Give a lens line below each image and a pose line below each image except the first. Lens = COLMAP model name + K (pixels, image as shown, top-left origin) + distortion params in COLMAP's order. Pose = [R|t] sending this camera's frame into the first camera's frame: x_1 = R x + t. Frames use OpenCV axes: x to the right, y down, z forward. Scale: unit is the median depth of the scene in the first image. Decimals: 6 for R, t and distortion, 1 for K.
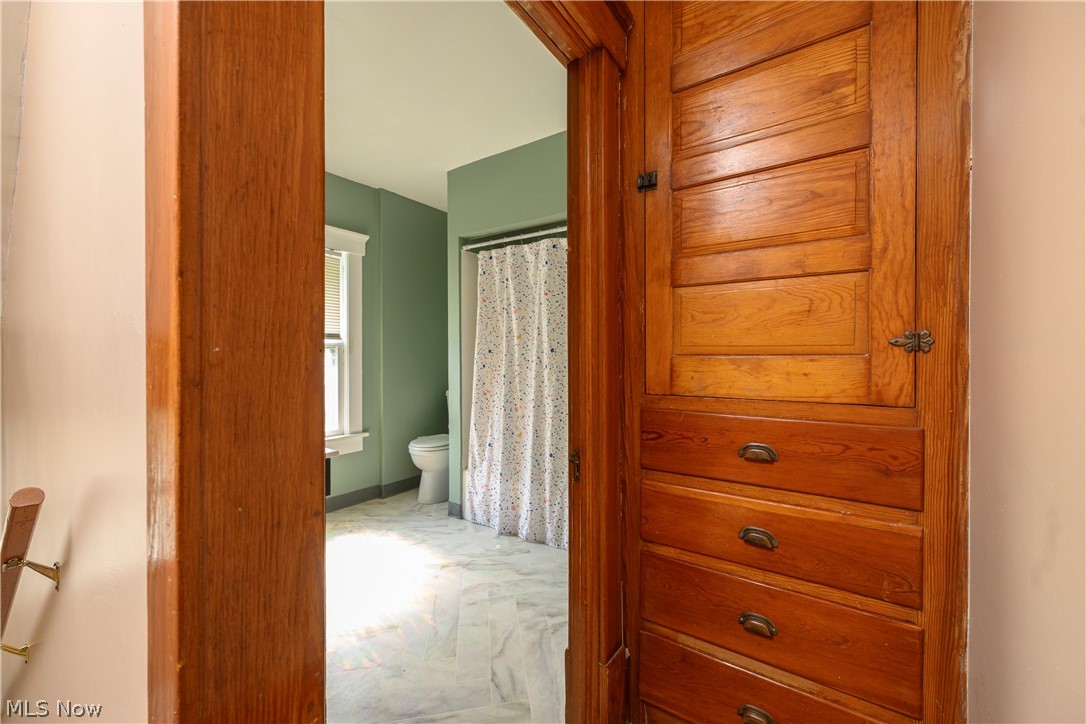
lens RADIAL K [[428.1, 0, 537.8], [0, 428.1, 360.6], [0, 0, 1]] dist [-0.001032, 0.000448]
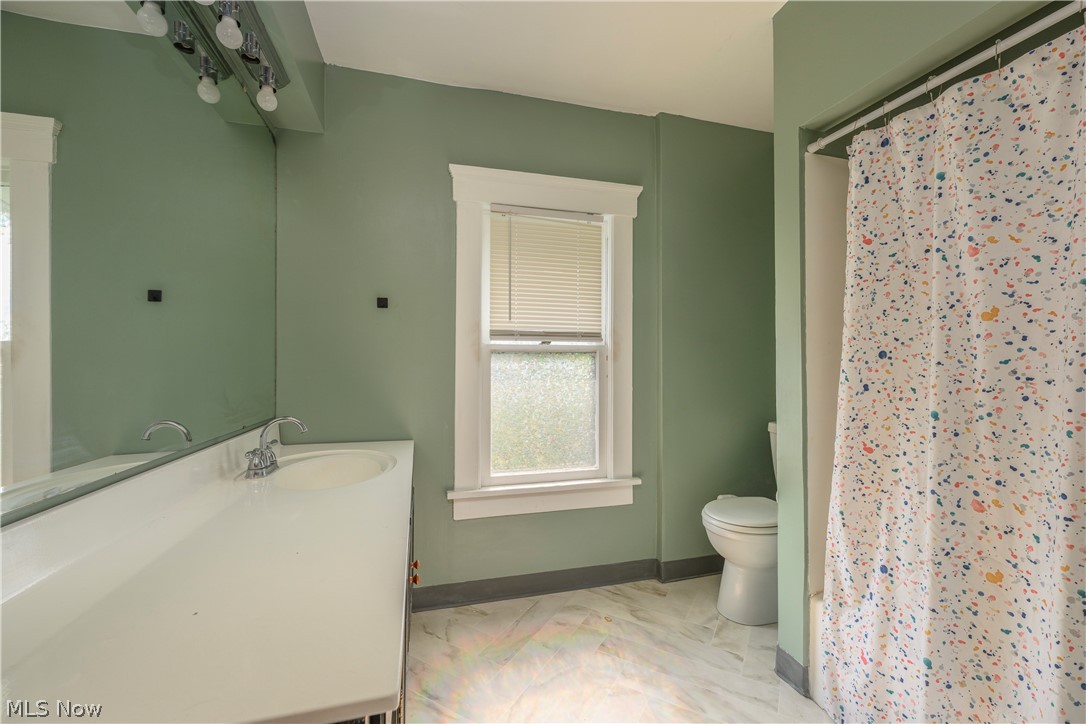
lens RADIAL K [[428.1, 0, 536.3], [0, 428.1, 361.6], [0, 0, 1]] dist [-0.001032, 0.000448]
pose [[0.763610, -0.003037, -0.645671, -0.099891], [-0.002994, 0.999962, -0.008244, -0.009968], [0.645671, 0.008229, 0.763571, 0.431566]]
